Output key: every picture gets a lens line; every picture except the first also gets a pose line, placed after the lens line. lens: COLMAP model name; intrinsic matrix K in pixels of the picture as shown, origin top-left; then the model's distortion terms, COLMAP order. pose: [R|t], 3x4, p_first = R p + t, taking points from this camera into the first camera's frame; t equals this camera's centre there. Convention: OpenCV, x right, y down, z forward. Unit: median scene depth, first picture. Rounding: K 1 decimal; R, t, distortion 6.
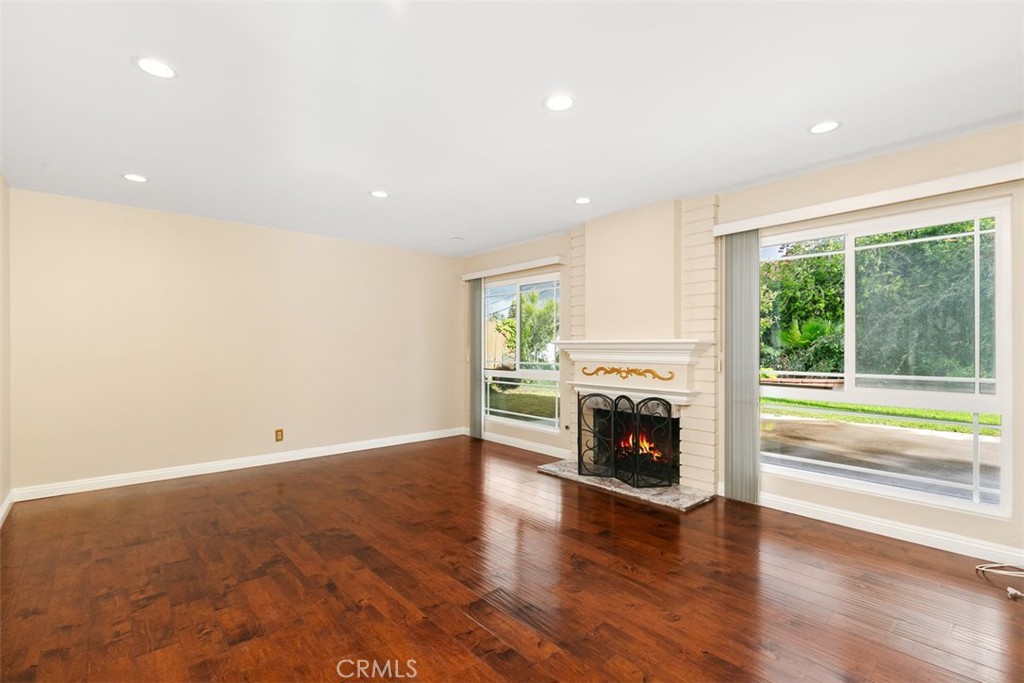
lens RADIAL K [[470.0, 0, 488.8], [0, 470.0, 338.2], [0, 0, 1]] dist [0.005726, 0.002133]
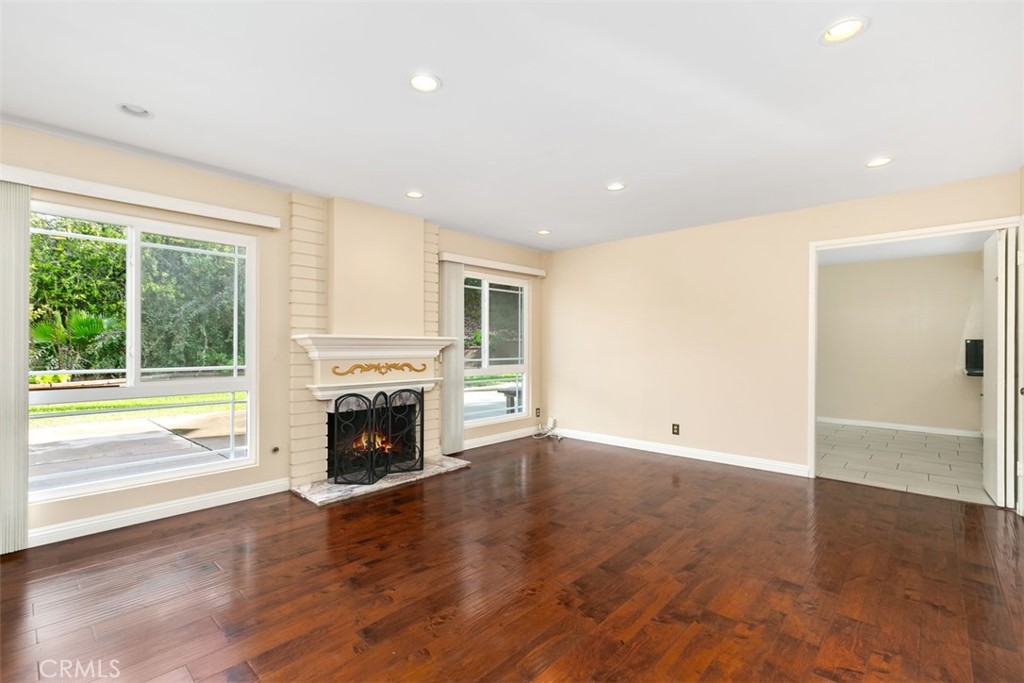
lens RADIAL K [[470.0, 0, 506.2], [0, 470.0, 348.0], [0, 0, 1]] dist [0.005726, 0.002133]
pose [[-0.140860, -0.008469, 0.989993, -0.825470], [-0.022067, 0.999742, 0.005413, 0.019995], [-0.989784, -0.021084, -0.141011, 0.974863]]
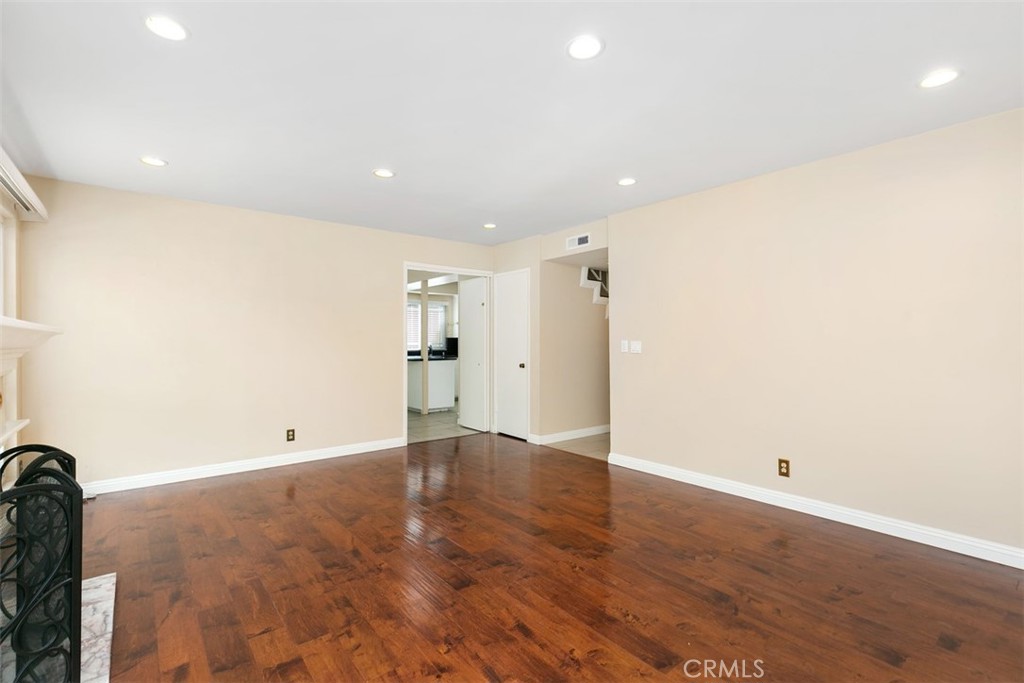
lens RADIAL K [[470.0, 0, 510.8], [0, 470.0, 338.7], [0, 0, 1]] dist [0.005726, 0.002133]
pose [[-0.999994, 0.000187, -0.003434, -0.145338], [0.000267, 0.999731, -0.023182, 0.026438], [0.003428, -0.023183, -0.999725, 1.518076]]
